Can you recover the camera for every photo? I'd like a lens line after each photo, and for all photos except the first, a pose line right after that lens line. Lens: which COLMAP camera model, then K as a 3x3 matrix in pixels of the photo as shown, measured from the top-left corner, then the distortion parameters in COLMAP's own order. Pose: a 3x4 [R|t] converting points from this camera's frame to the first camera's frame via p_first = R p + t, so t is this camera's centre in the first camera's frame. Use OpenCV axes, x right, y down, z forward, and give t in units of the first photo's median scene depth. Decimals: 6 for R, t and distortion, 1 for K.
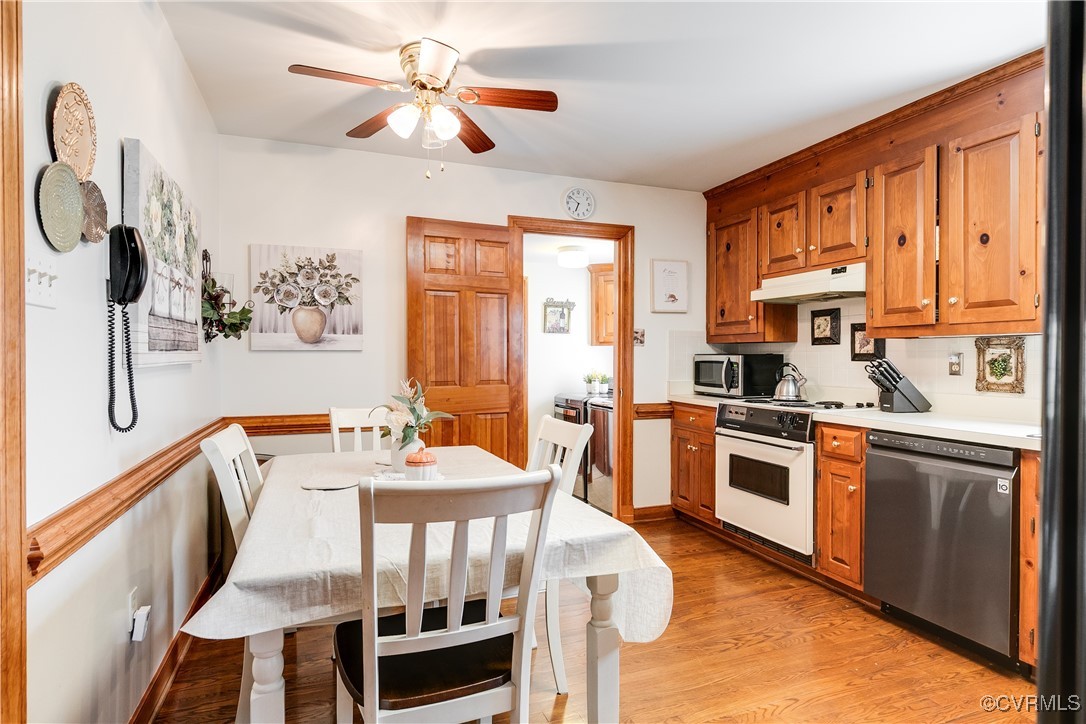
lens RADIAL K [[591.4, 0, 569.7], [0, 591.4, 364.8], [0, 0, 1]] dist [-0.002622, -0.001999]
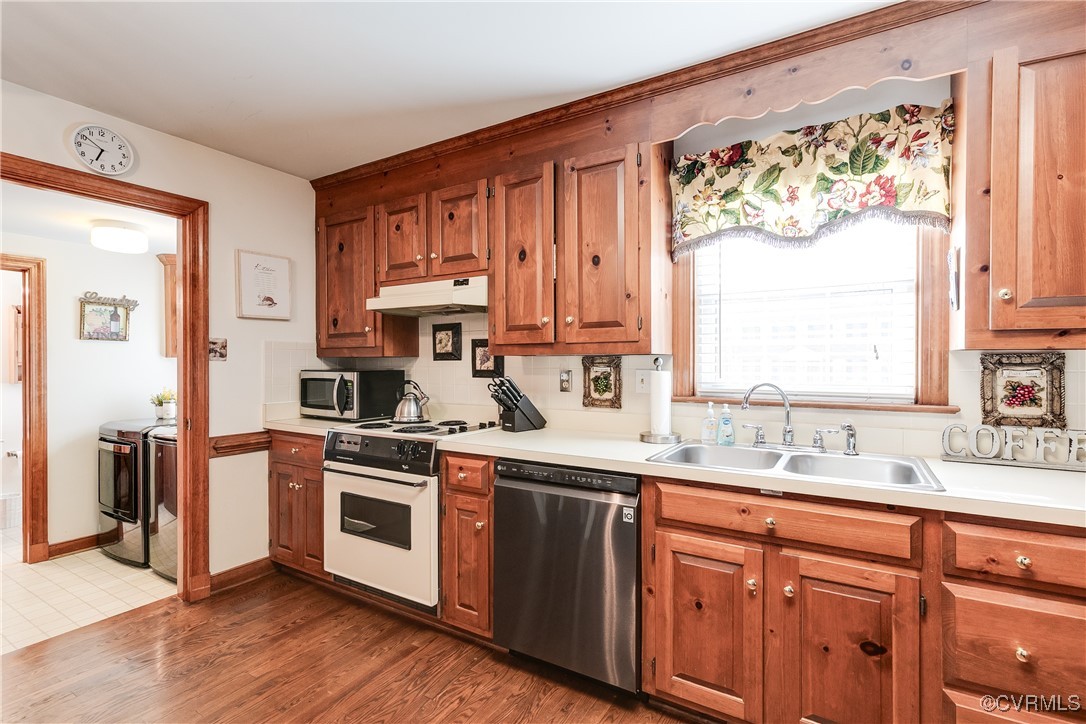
lens RADIAL K [[491.8, 0, 548.8], [0, 491.8, 365.6], [0, 0, 1]] dist [0.011115, 0.000508]
pose [[0.810436, -0.005892, 0.585798, 0.111670], [0.009841, 0.999945, -0.003557, -0.023964], [-0.585745, 0.008648, 0.810449, 0.290568]]
